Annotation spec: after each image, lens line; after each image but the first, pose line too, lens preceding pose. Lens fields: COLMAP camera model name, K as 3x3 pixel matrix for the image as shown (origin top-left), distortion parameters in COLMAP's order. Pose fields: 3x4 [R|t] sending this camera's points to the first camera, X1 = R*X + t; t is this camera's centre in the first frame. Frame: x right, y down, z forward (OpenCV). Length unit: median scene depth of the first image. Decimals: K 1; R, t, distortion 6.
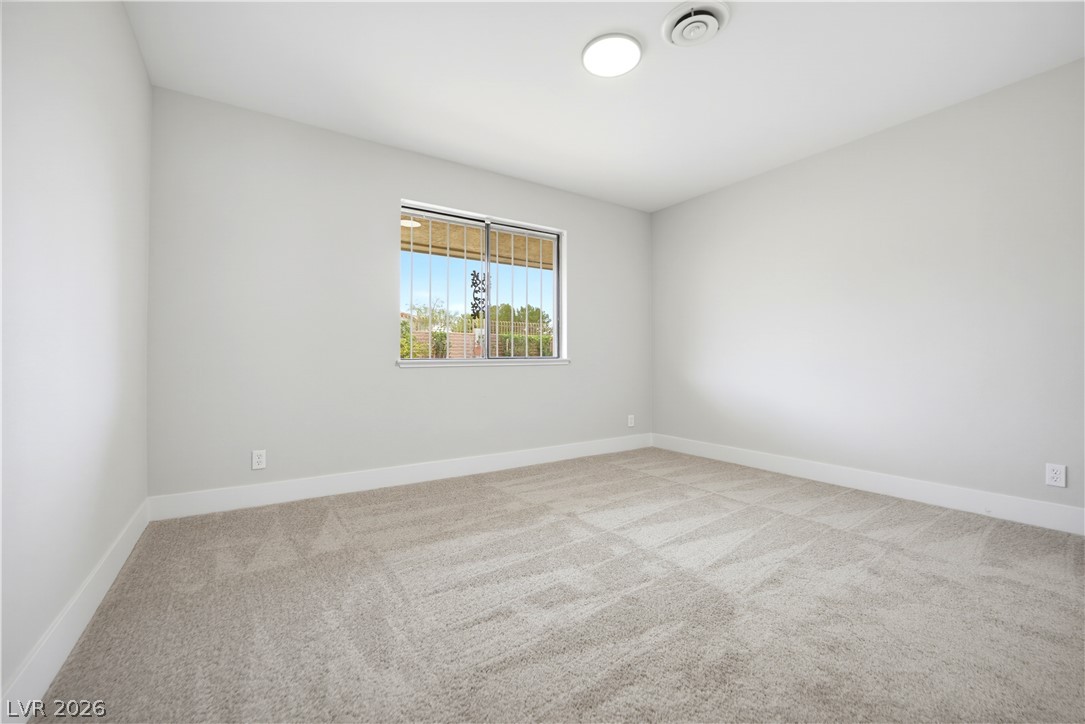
lens RADIAL K [[441.1, 0, 552.8], [0, 441.1, 361.5], [0, 0, 1]] dist [-0.019959, -0.001325]
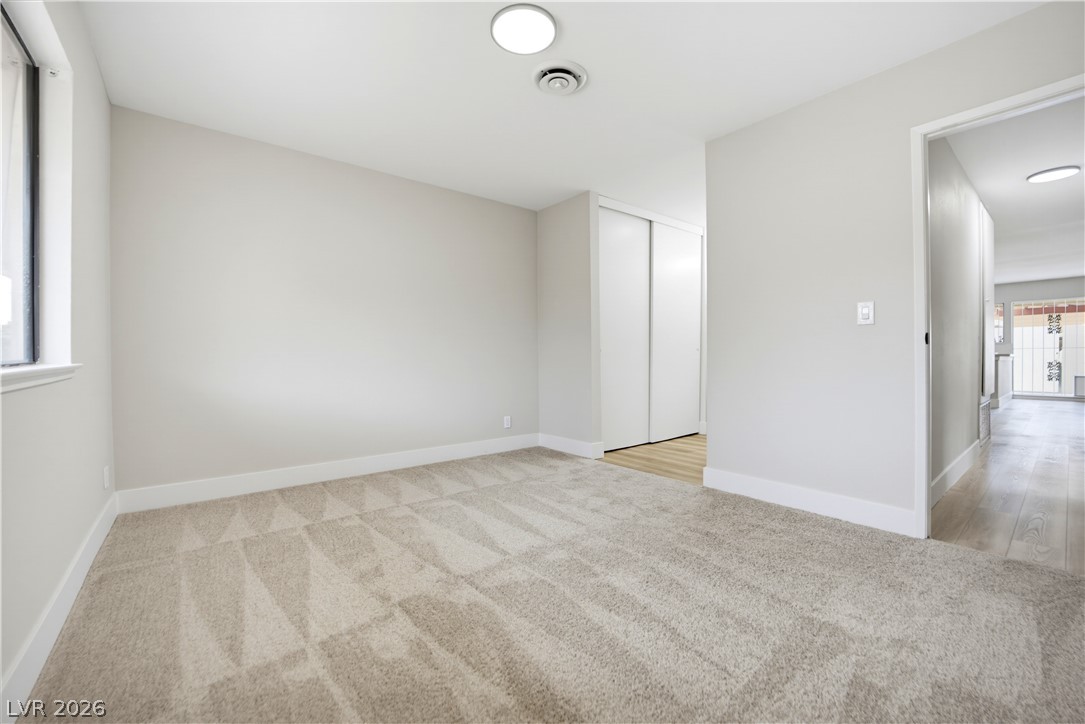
lens RADIAL K [[441.1, 0, 553.7], [0, 441.1, 360.0], [0, 0, 1]] dist [-0.019959, -0.001325]
pose [[-0.100732, 0.007571, 0.994885, -0.712026], [0.013510, 0.999889, -0.006241, 0.018472], [-0.994822, 0.012813, -0.100824, 1.000529]]
